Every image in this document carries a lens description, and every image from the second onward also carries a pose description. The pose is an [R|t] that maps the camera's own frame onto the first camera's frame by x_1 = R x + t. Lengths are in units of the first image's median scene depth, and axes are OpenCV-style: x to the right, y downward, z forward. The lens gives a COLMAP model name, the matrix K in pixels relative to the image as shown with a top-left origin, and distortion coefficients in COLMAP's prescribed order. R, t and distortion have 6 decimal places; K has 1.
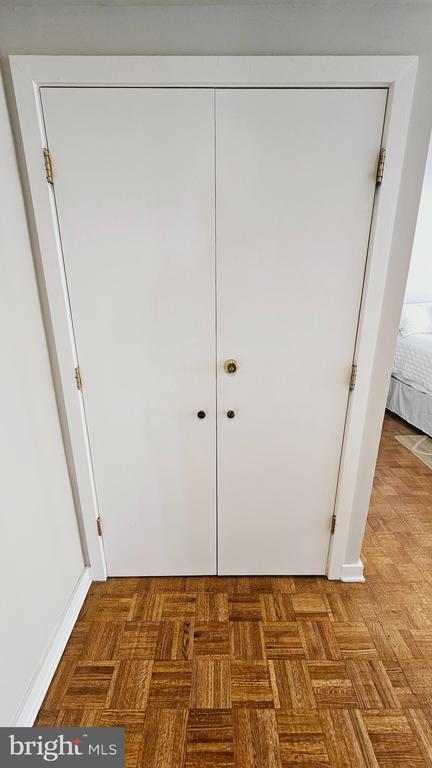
lens RADIAL K [[314.0, 0, 217.1], [0, 314.0, 381.1], [0, 0, 1]] dist [-0.001614, -0.000239]
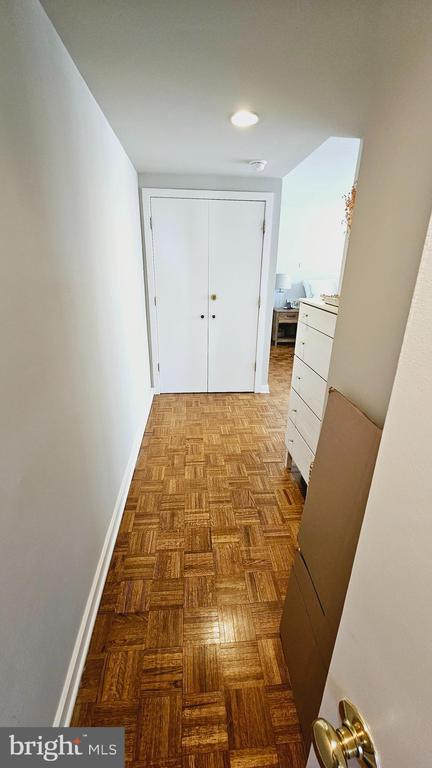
lens RADIAL K [[317.2, 0, 213.4], [0, 317.2, 380.9], [0, 0, 1]] dist [-0.000627, -0.000063]
pose [[0.996777, -0.011175, 0.079445, -0.155297], [0.007459, 0.998871, 0.046926, 0.460271], [-0.079880, -0.046182, 0.995734, -1.463555]]
